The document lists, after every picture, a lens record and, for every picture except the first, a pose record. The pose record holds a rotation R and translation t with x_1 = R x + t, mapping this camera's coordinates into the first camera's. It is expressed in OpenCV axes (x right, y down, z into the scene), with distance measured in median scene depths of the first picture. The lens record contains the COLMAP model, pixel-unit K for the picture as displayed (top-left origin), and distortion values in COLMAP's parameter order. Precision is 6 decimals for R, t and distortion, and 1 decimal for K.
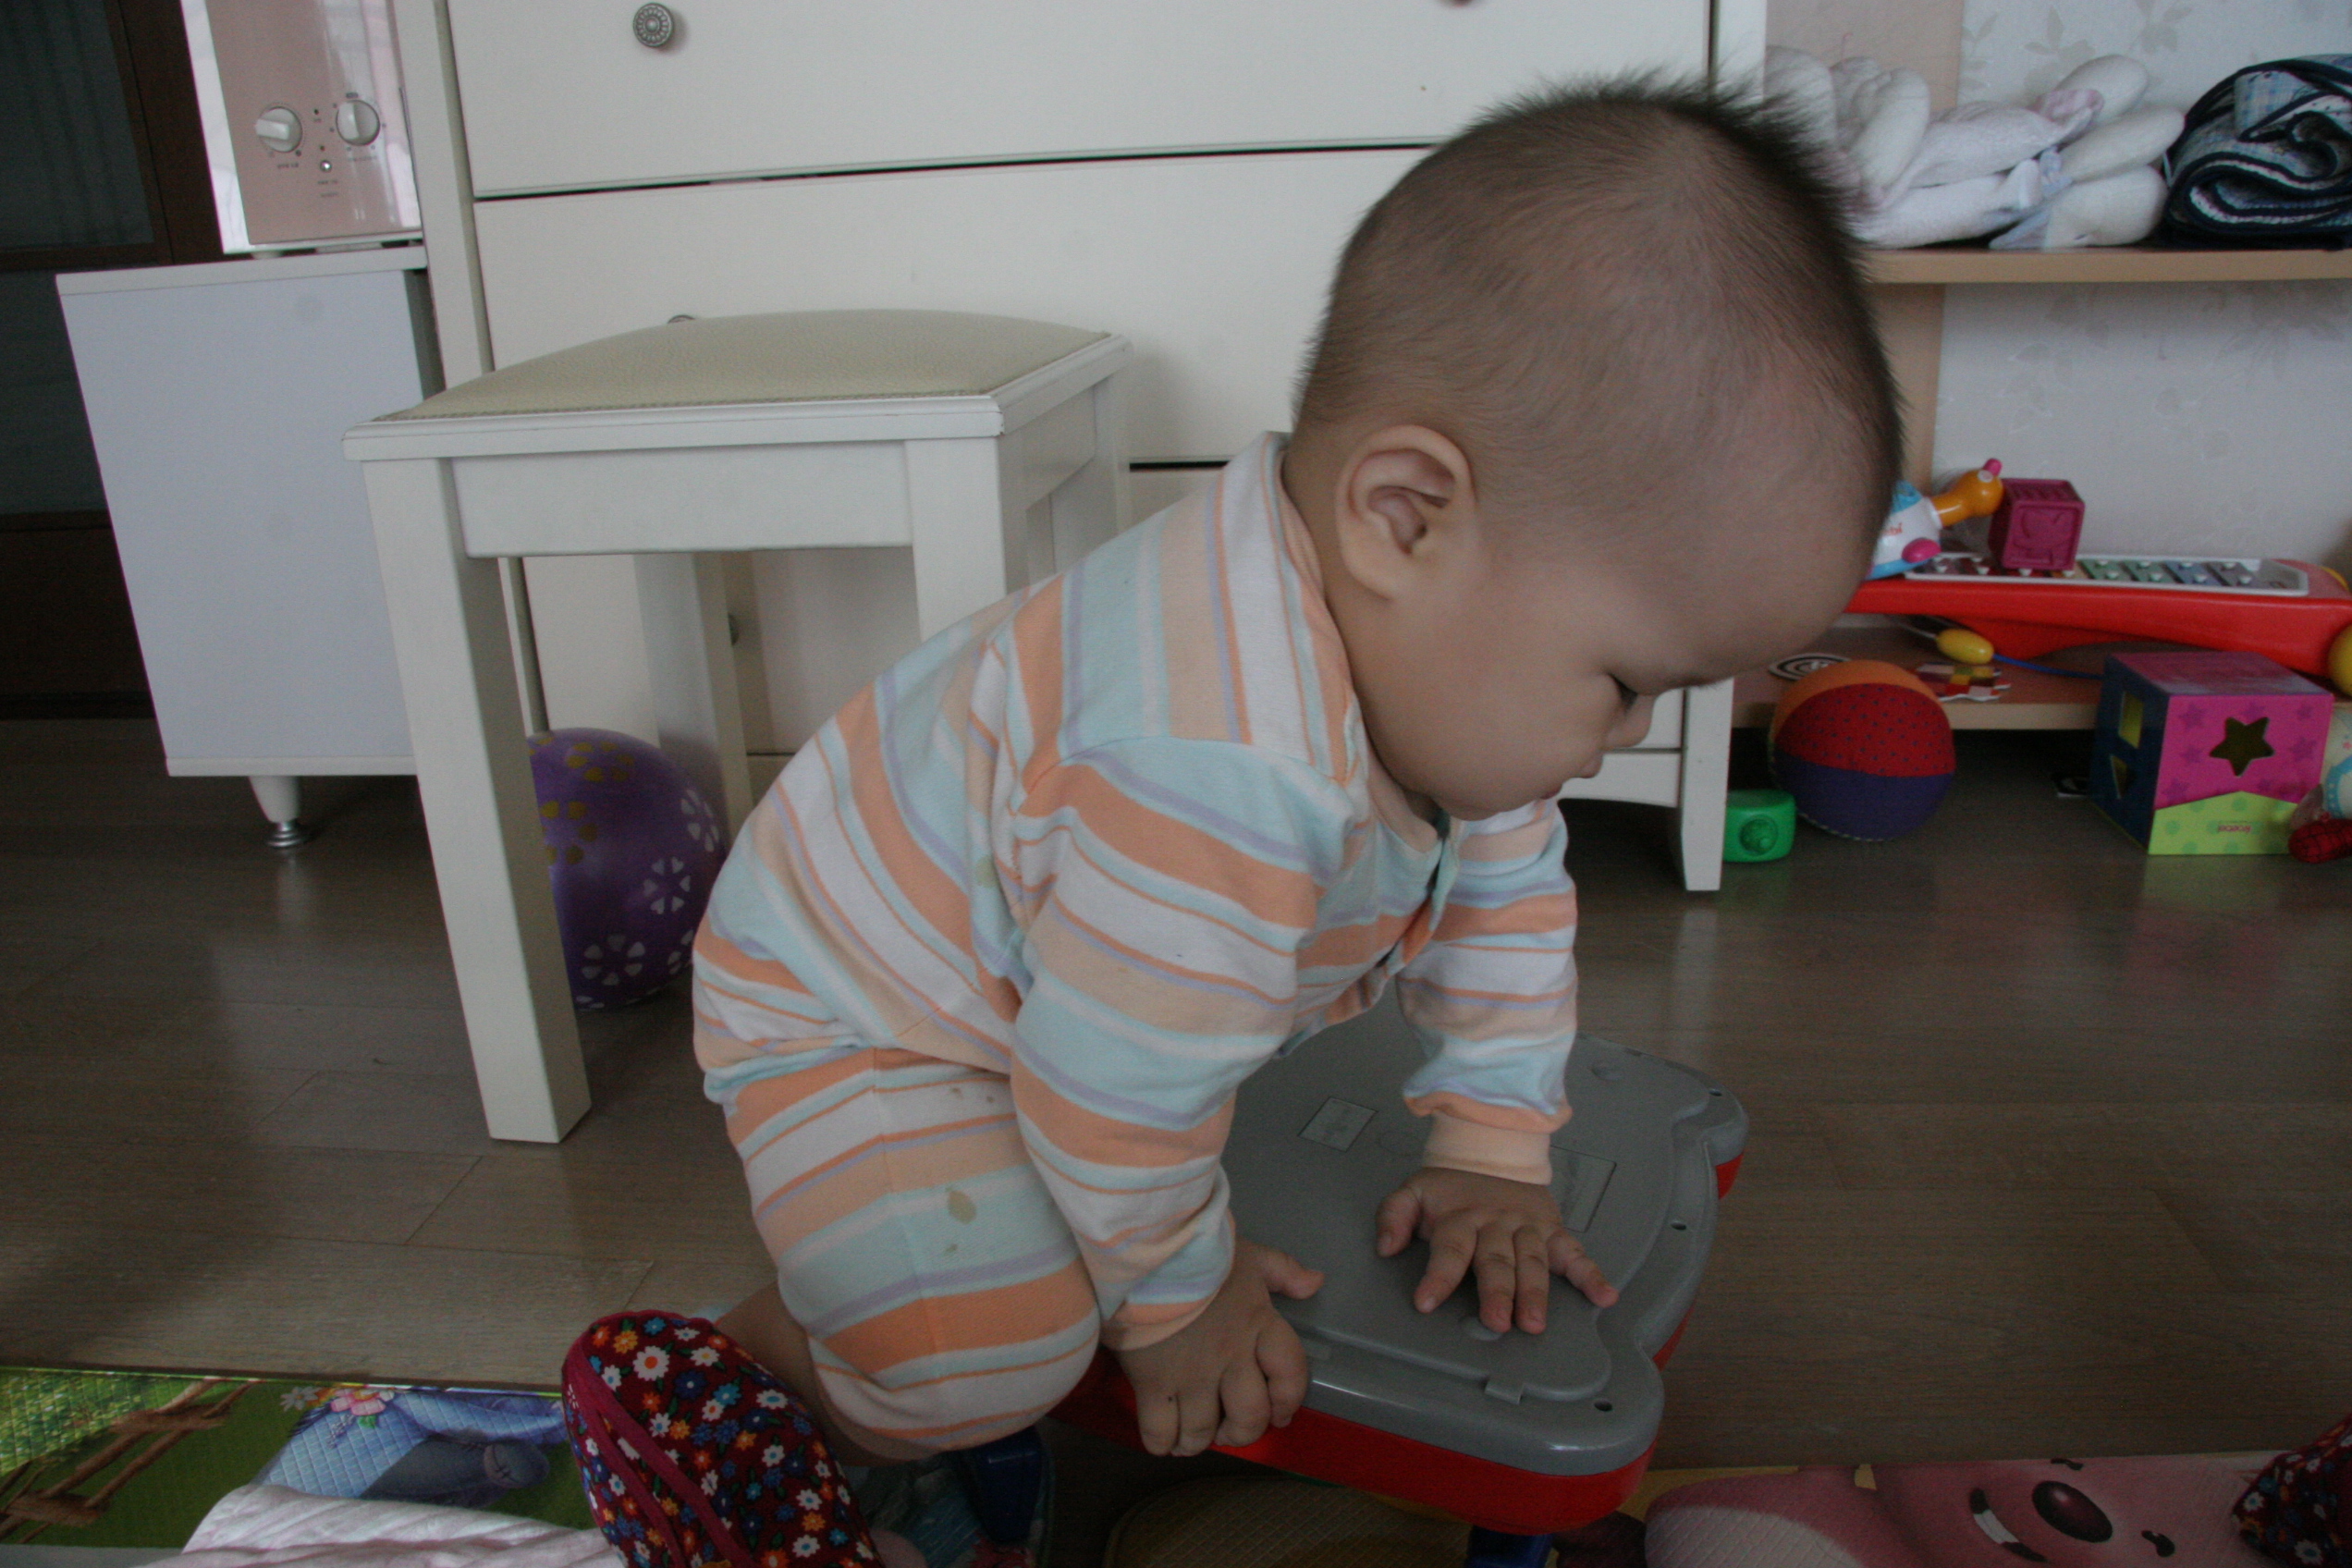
lens RADIAL K [[1772.0, 0, 1174.8], [0, 1772.0, 811.0], [0, 0, 1]] dist [-0.187188, 0.133157]
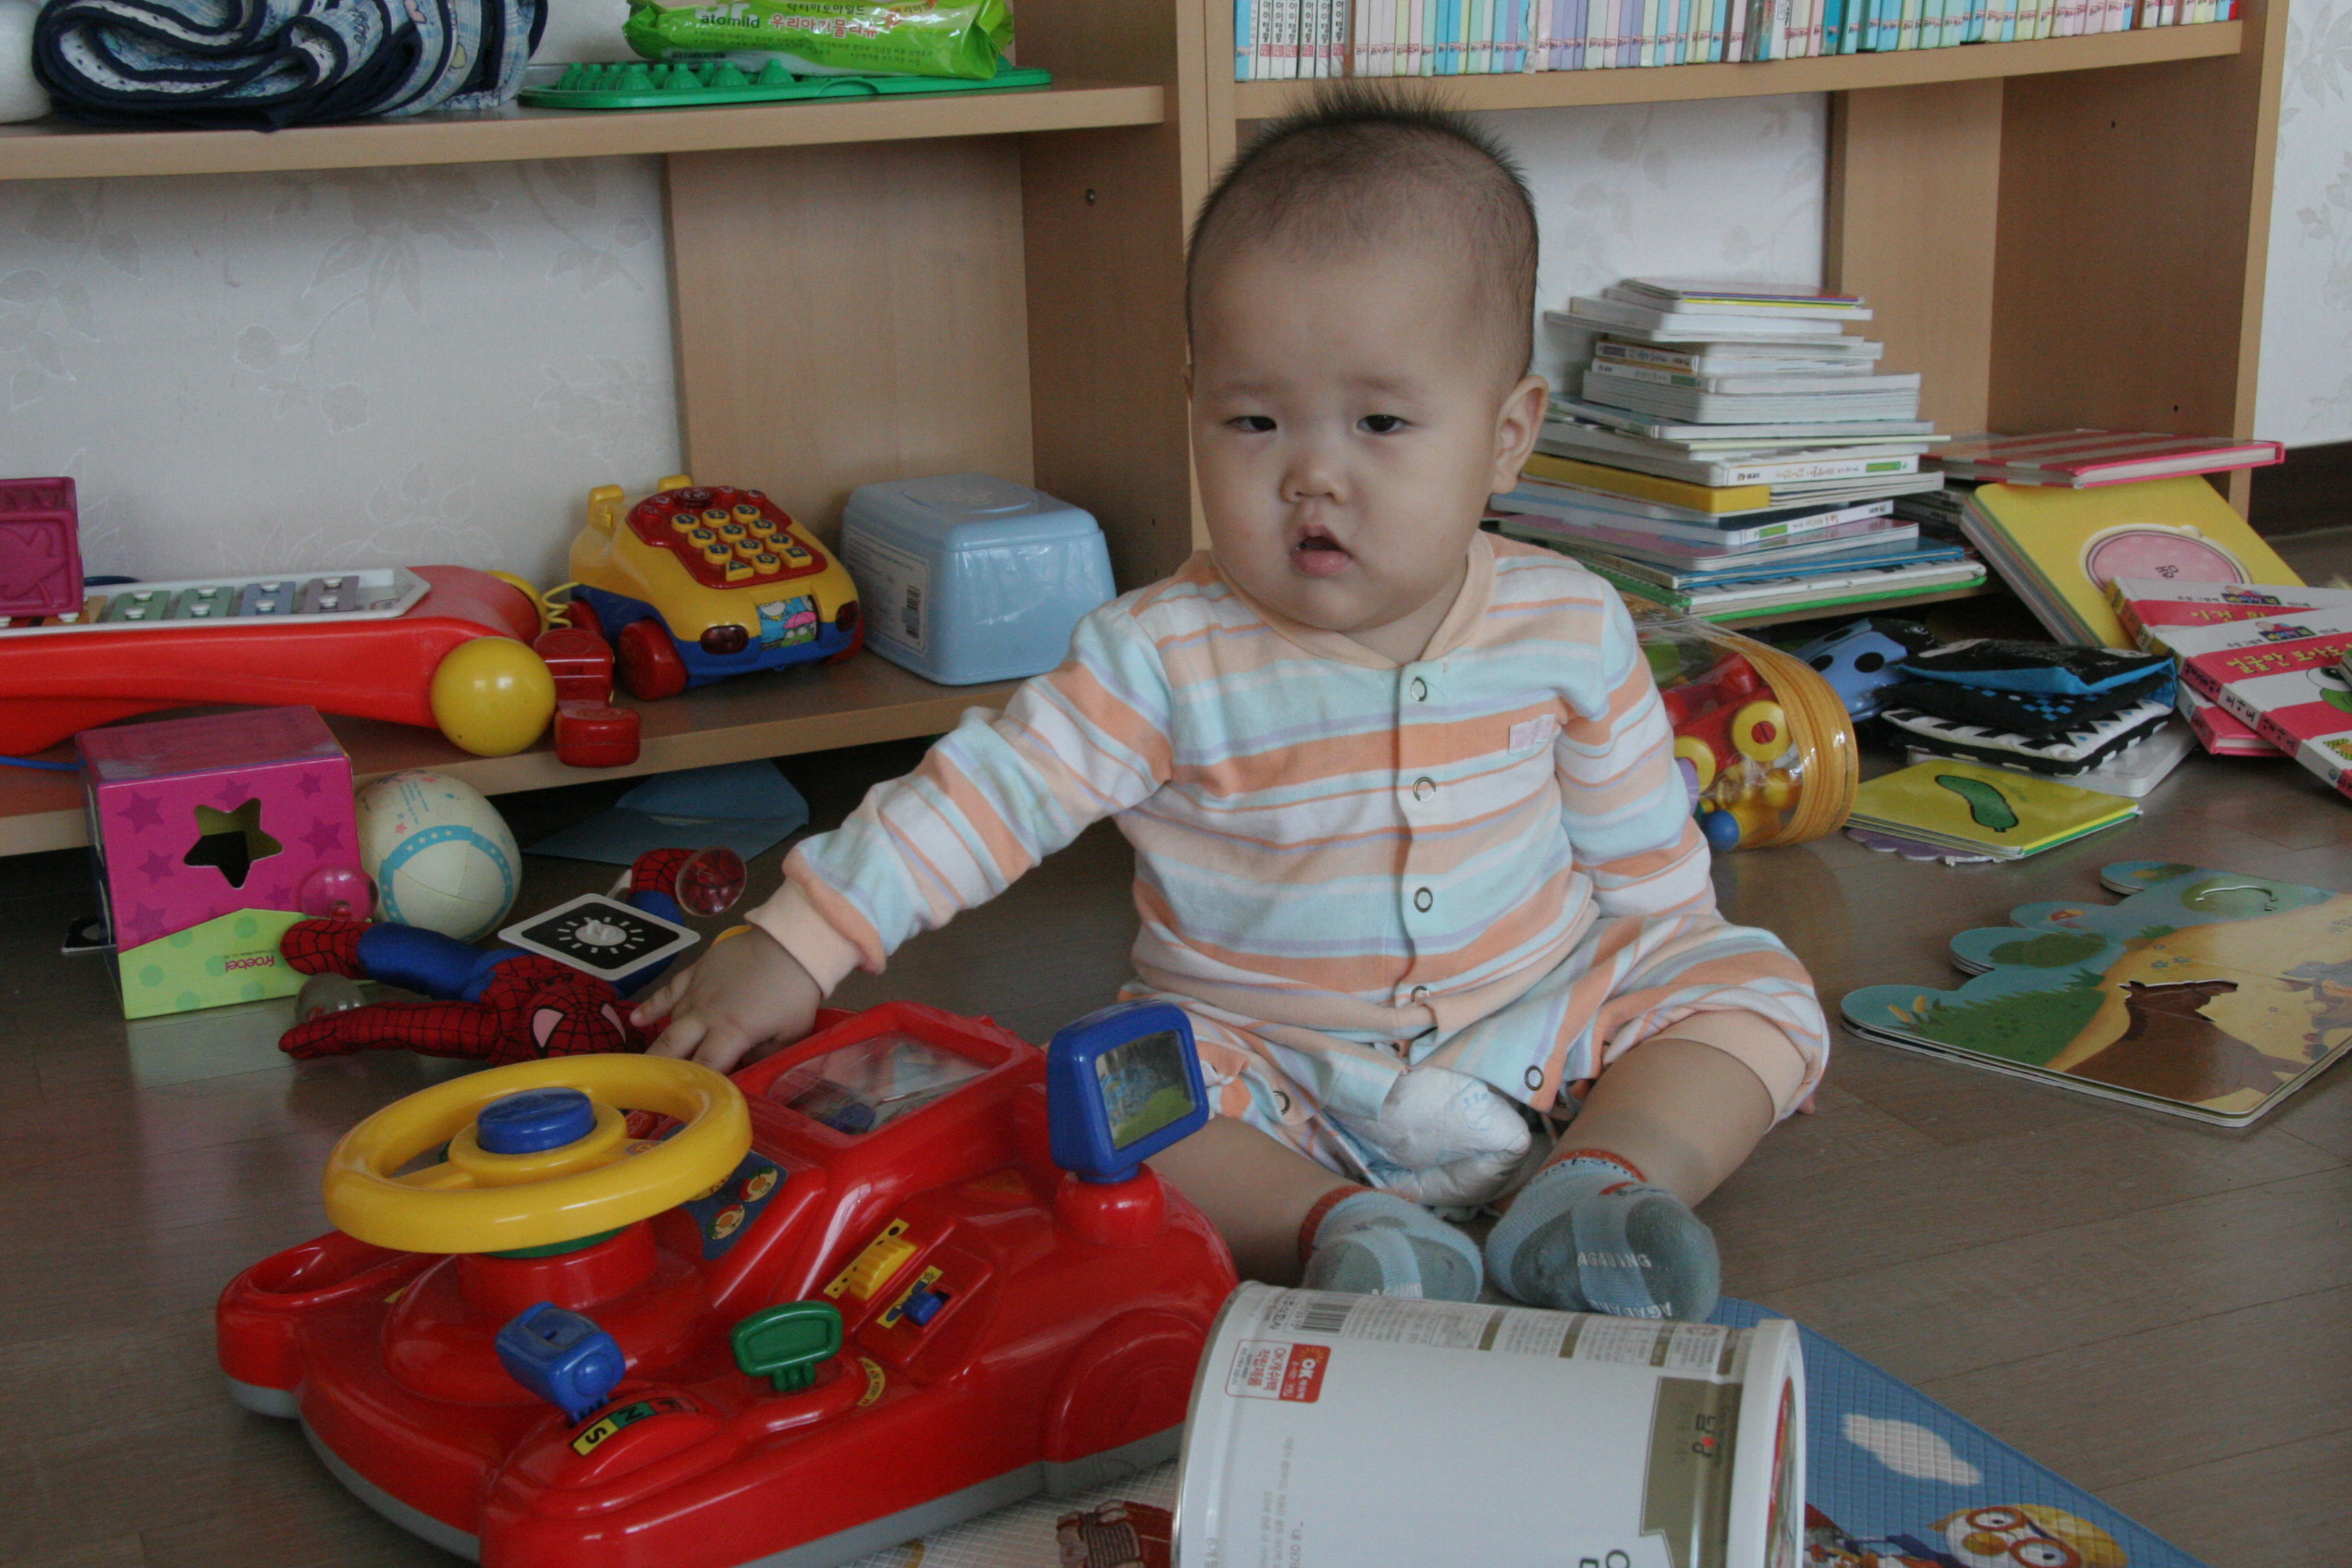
lens RADIAL K [[3097.0, 0, 1174.4], [0, 3097.0, 810.9], [0, 0, 1]] dist [0.010415, 0.409168]
pose [[0.871036, -0.111469, 0.478405, 0.343928], [0.152680, 0.987110, -0.047988, 0.065319], [-0.466889, 0.114842, 0.876827, -0.291195]]
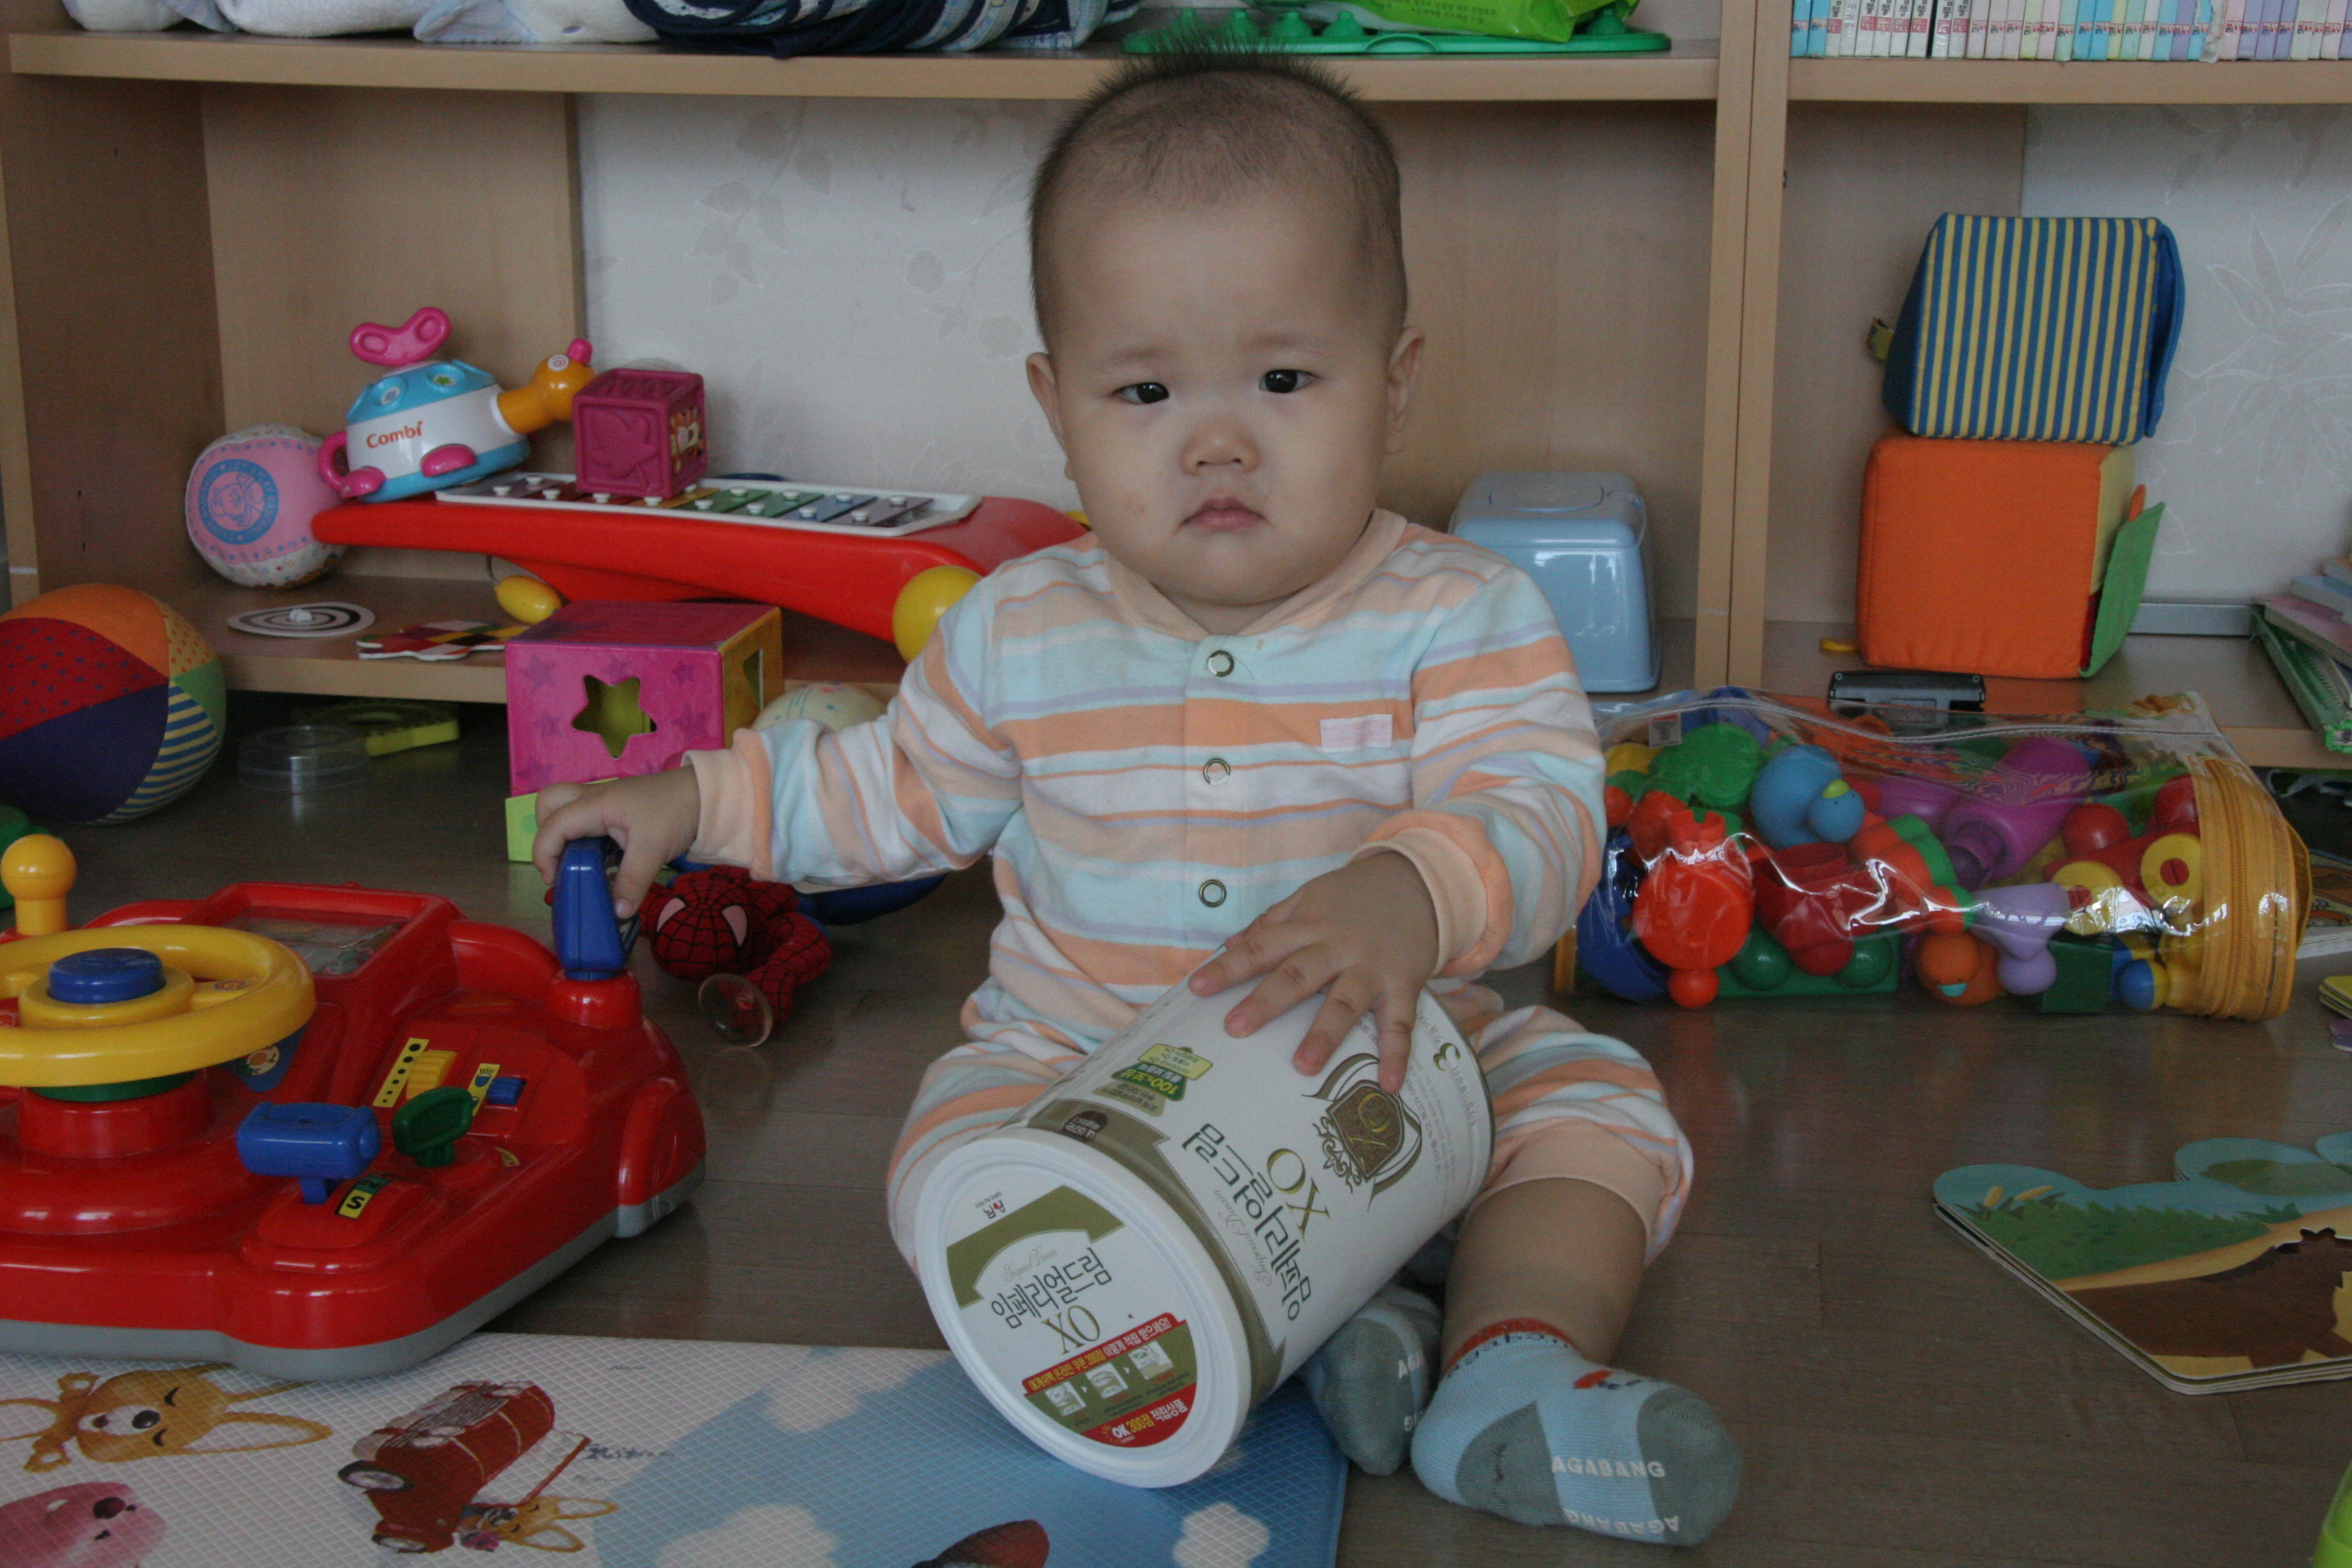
lens RADIAL K [[3559.5, 0, 1127.5], [0, 3559.5, 787.7], [0, 0, 1]] dist [-0.009711, 0.678139]
pose [[0.996879, 0.060560, -0.050647, 0.893556], [-0.065252, 0.993163, -0.096799, 0.122638], [0.044439, 0.099801, 0.994015, -0.513107]]
